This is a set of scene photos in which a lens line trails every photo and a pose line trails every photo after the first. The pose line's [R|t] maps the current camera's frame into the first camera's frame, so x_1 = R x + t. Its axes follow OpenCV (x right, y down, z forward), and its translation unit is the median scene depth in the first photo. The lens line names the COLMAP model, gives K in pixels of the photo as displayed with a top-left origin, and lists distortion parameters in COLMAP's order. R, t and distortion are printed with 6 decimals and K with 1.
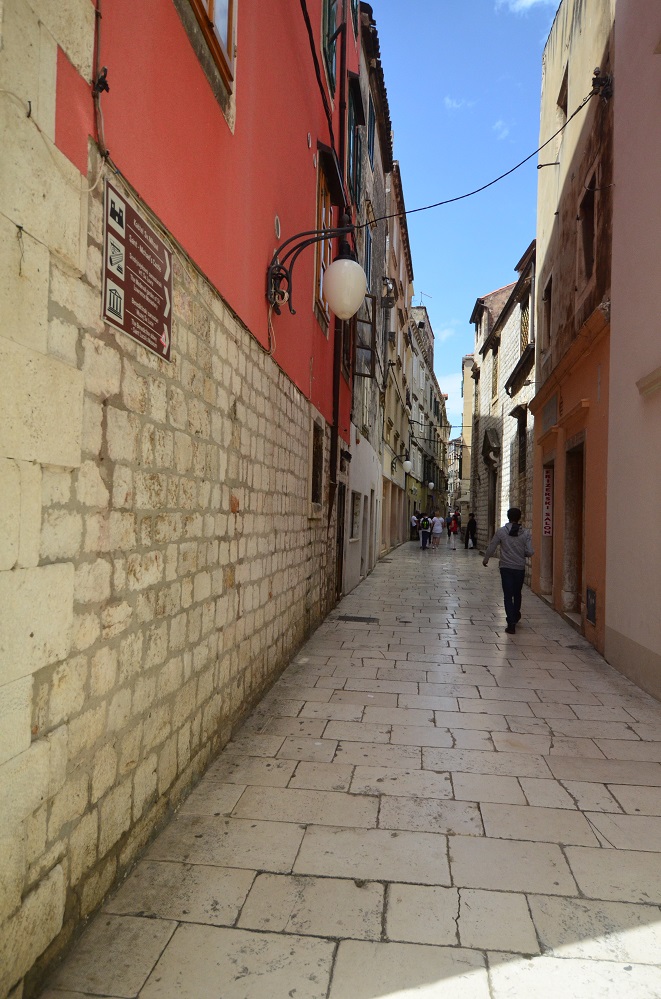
lens RADIAL K [[611.6, 0, 332.6], [0, 611.6, 503.7], [0, 0, 1]] dist [0.002482, 0.000189]
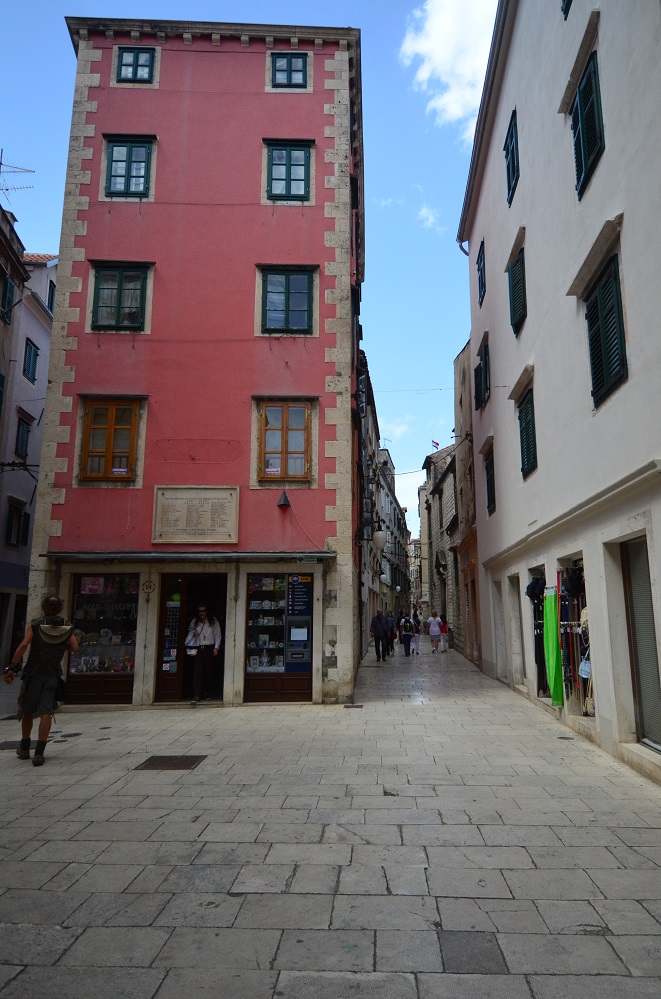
lens RADIAL K [[611.6, 0, 328.2], [0, 611.6, 500.1], [0, 0, 1]] dist [0.002482, 0.000189]
pose [[0.998213, -0.013368, 0.058244, -0.058398], [0.022750, 0.986276, -0.163528, -0.007905], [-0.055259, 0.164561, 0.984818, -0.286886]]
